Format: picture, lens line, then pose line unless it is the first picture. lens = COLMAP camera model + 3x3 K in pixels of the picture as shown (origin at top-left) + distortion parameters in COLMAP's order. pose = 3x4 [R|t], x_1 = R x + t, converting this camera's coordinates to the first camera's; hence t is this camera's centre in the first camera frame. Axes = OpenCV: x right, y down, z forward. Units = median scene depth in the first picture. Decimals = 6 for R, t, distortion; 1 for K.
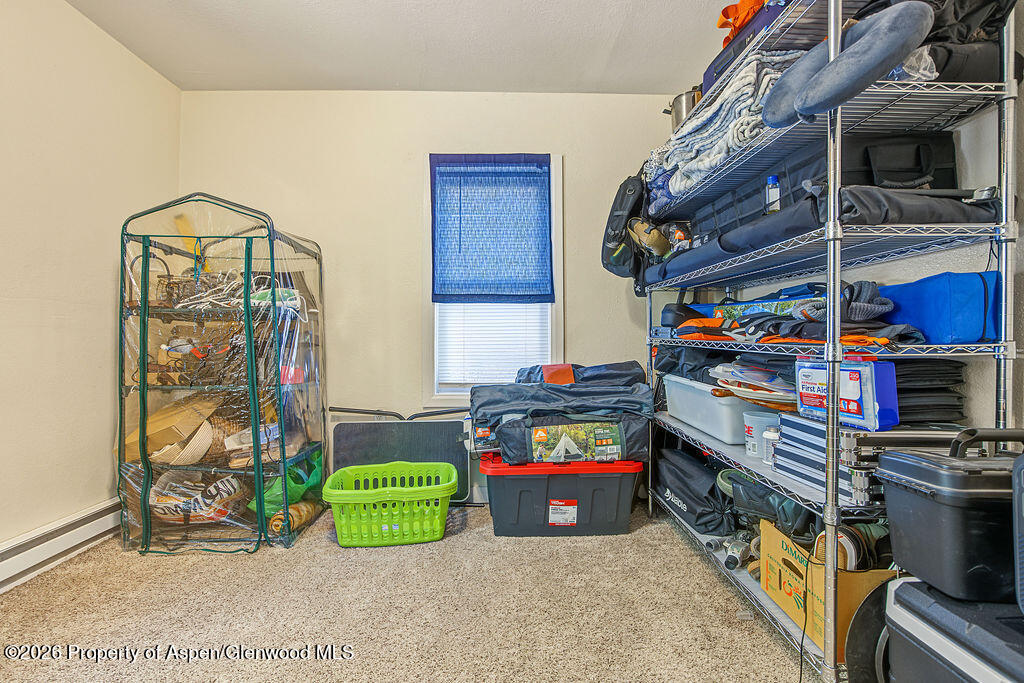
lens RADIAL K [[417.9, 0, 488.1], [0, 417.9, 341.8], [0, 0, 1]] dist [-0.008375, 0.000445]
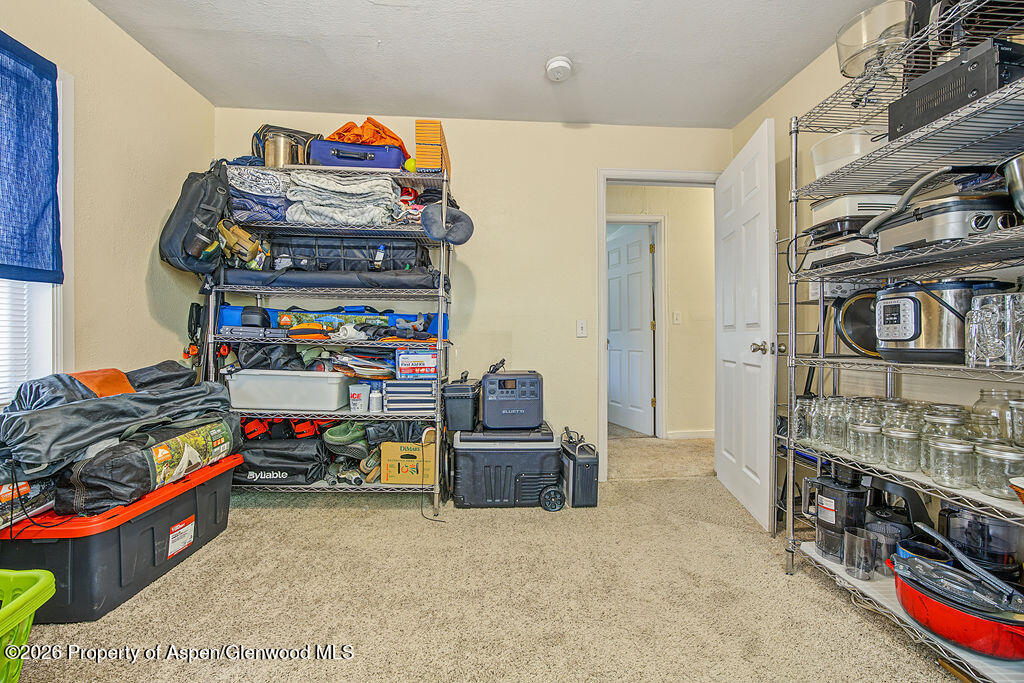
lens RADIAL K [[417.9, 0, 511.2], [0, 417.9, 340.3], [0, 0, 1]] dist [-0.008375, 0.000445]
pose [[-0.042939, -0.000151, 0.999078, -0.722900], [-0.004739, 0.999989, -0.000052, -0.002492], [-0.999066, -0.004736, -0.042940, 0.354568]]
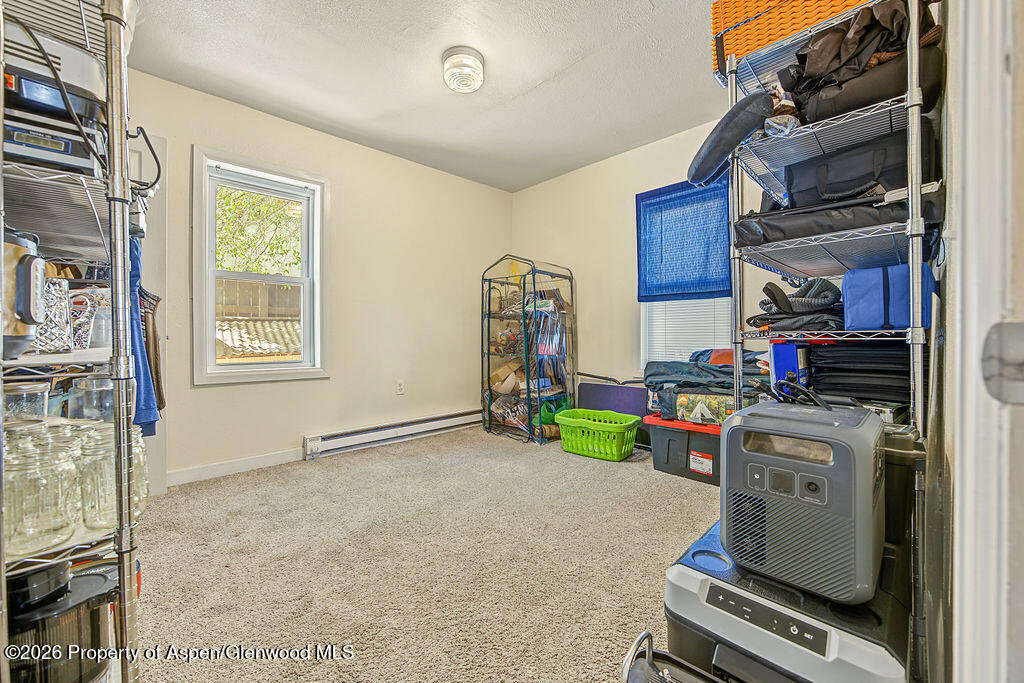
lens RADIAL K [[417.9, 0, 513.0], [0, 417.9, 337.9], [0, 0, 1]] dist [-0.008375, 0.000445]
pose [[0.675308, 0.008117, -0.737492, 0.740454], [0.005283, 0.999861, 0.015841, 0.001606], [0.737517, -0.014594, 0.675170, -0.293136]]
